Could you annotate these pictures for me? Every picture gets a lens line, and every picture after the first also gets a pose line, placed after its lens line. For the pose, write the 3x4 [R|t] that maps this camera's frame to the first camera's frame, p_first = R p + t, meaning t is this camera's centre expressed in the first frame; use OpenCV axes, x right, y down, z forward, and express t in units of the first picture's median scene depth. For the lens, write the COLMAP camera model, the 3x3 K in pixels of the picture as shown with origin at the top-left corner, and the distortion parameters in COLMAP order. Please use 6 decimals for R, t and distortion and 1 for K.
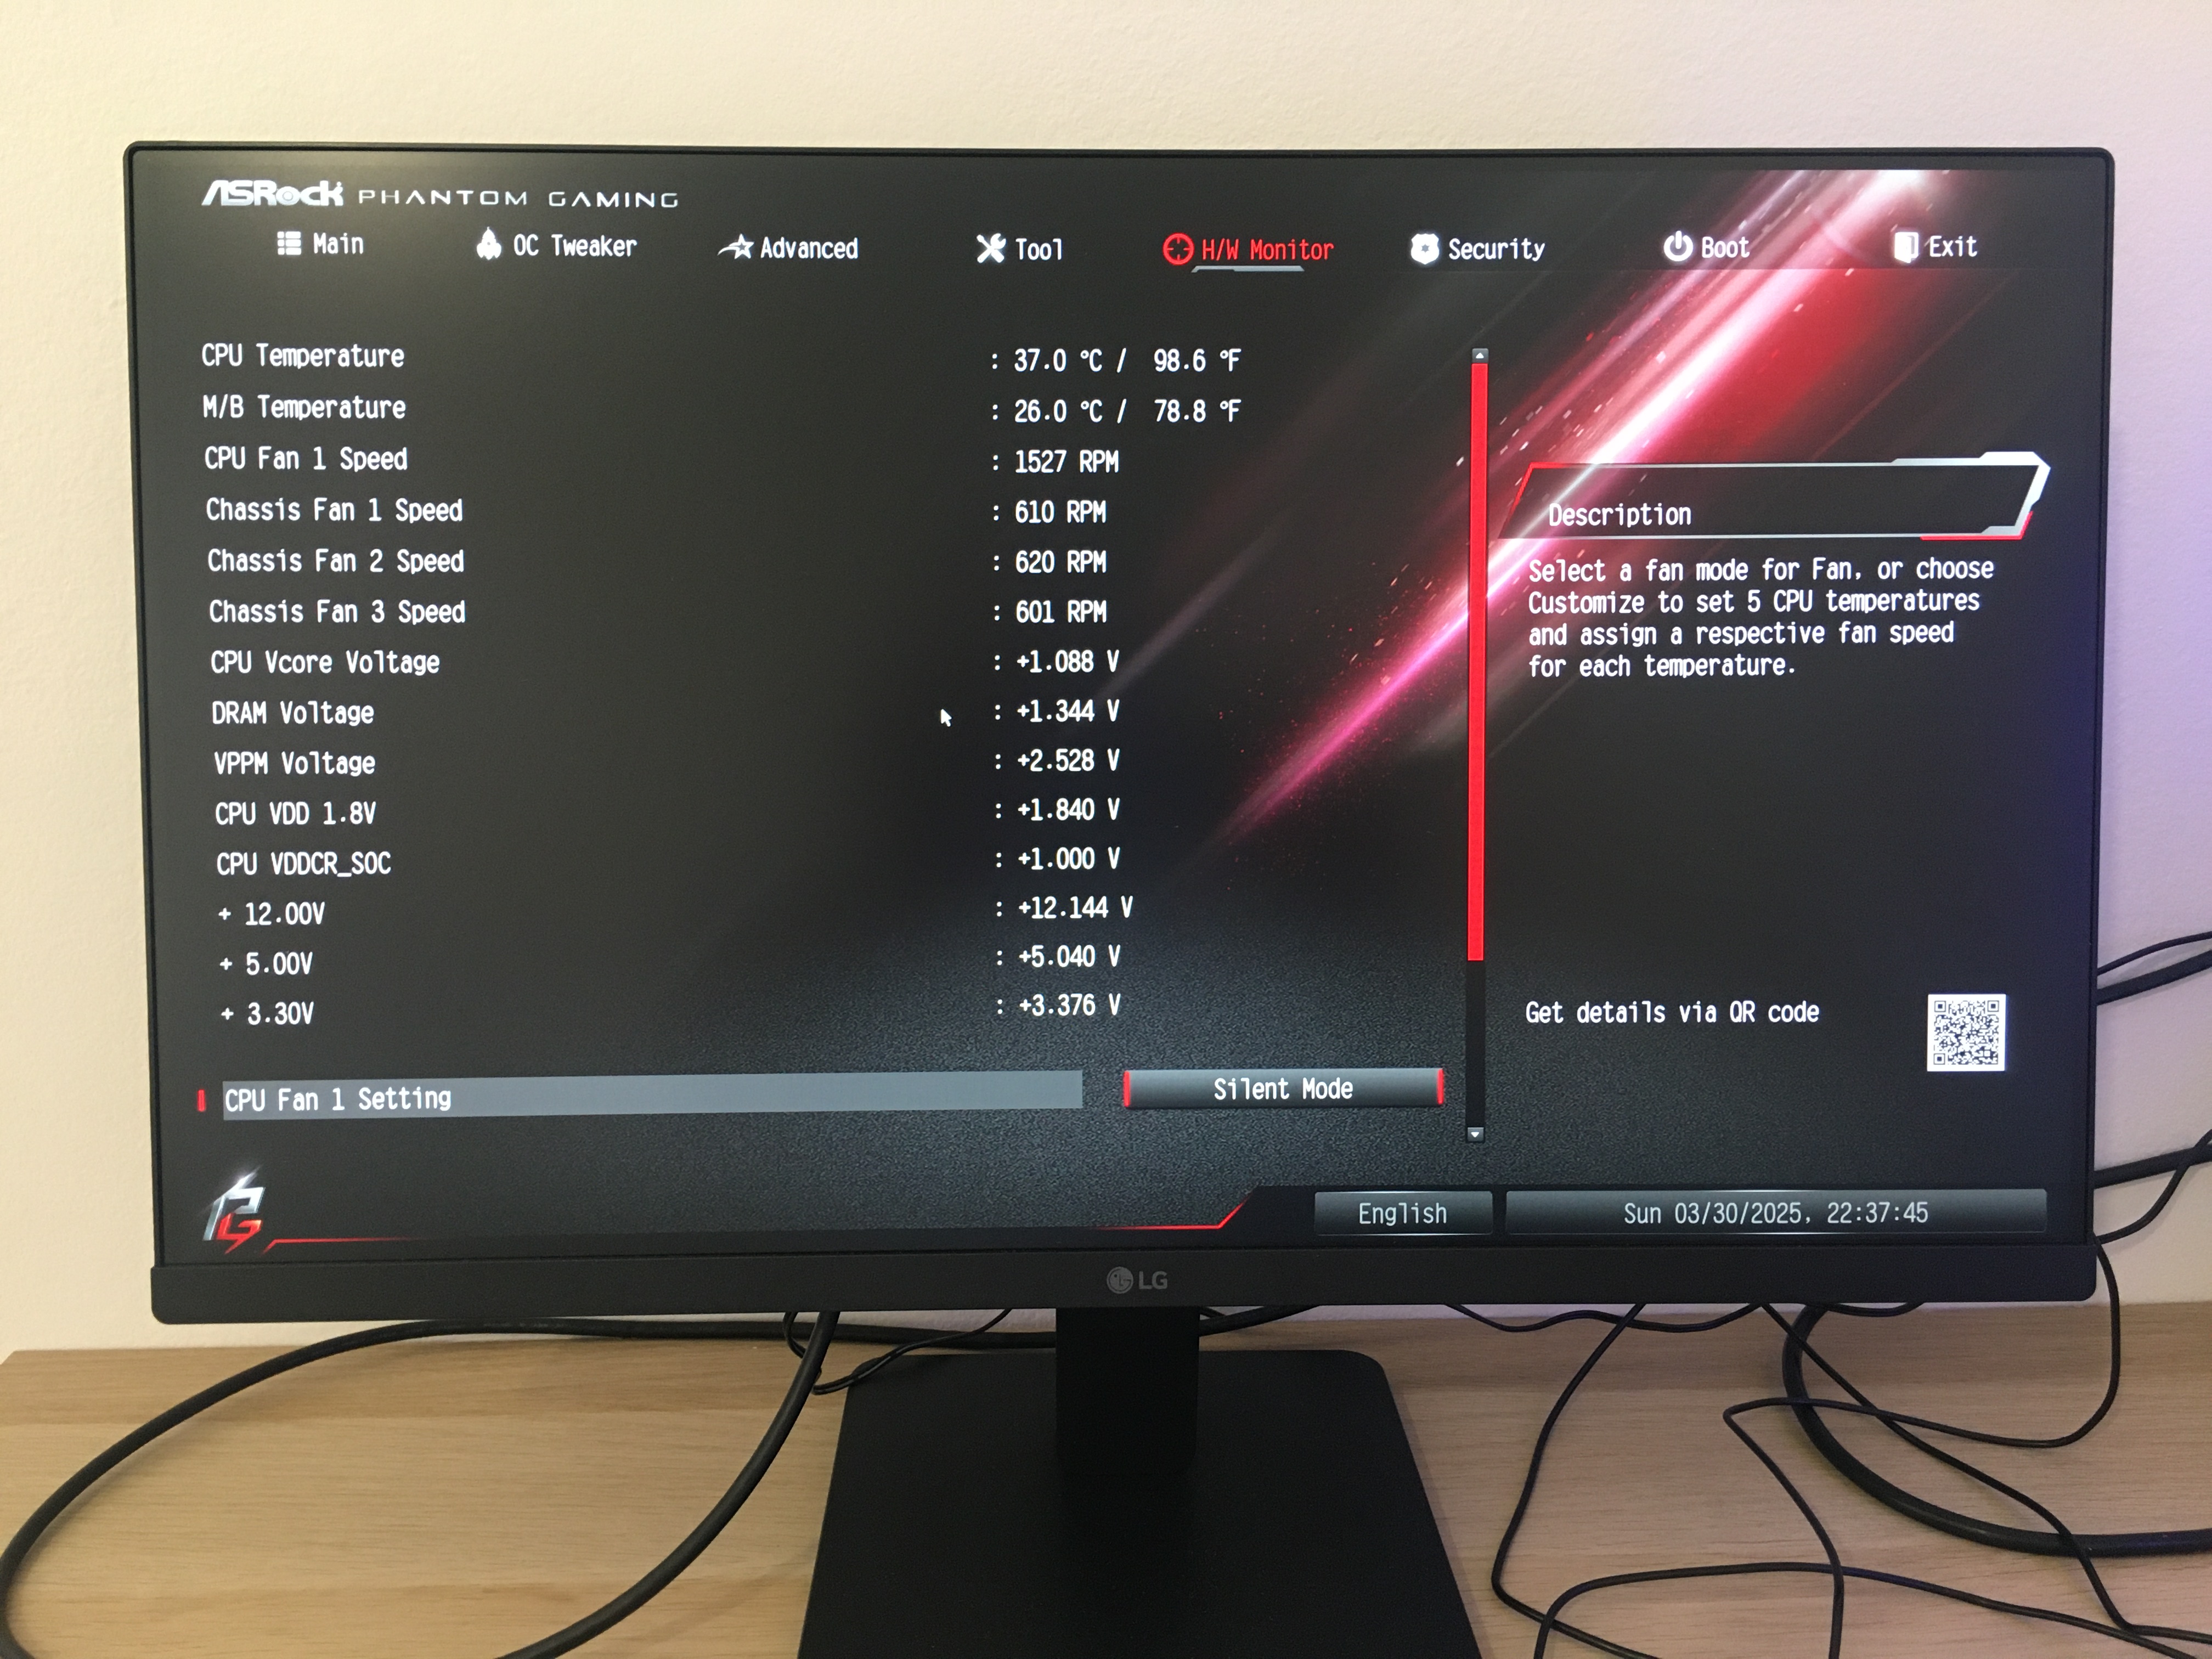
lens RADIAL K [[1877.8, 0, 1106.5], [0, 1877.8, 828.4], [0, 0, 1]] dist [0.066086, -0.080449]
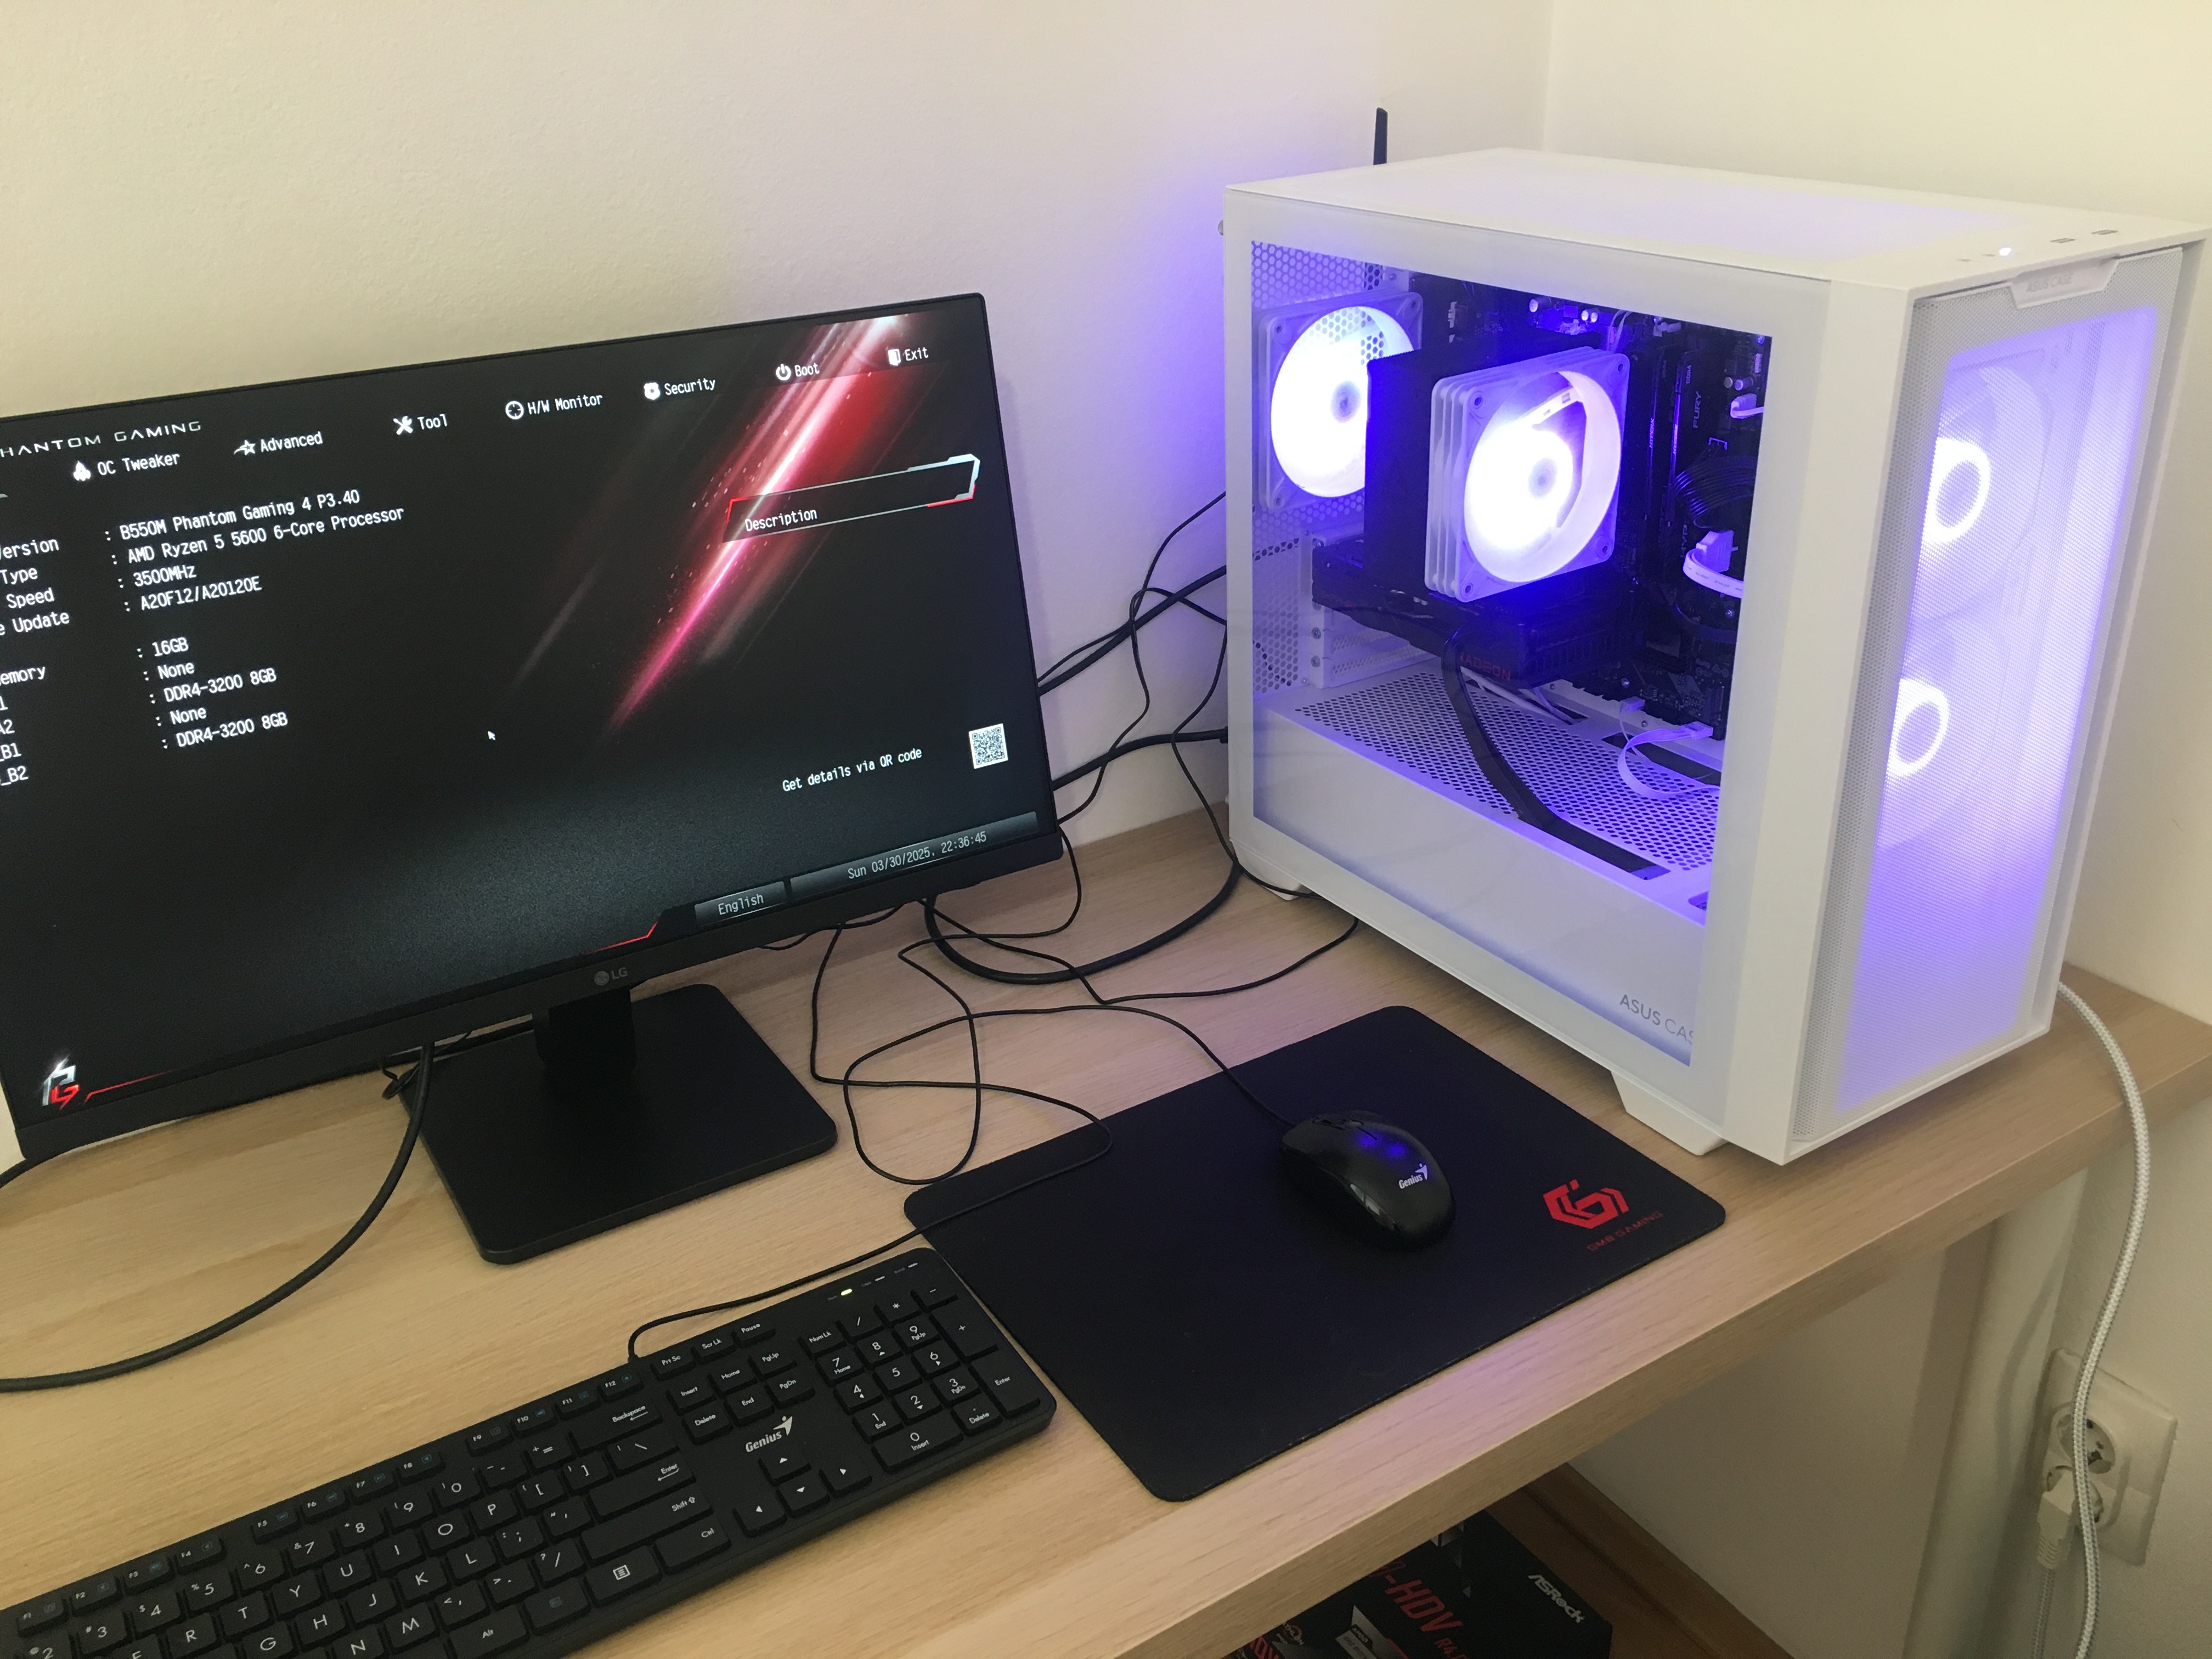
lens RADIAL K [[1877.8, 0, 1105.8], [0, 1877.8, 837.2], [0, 0, 1]] dist [0.066086, -0.080449]
pose [[0.865579, -0.239245, 0.439925, -0.346522], [0.145085, 0.960626, 0.236956, -0.258760], [-0.479294, -0.141277, 0.866209, -0.816868]]
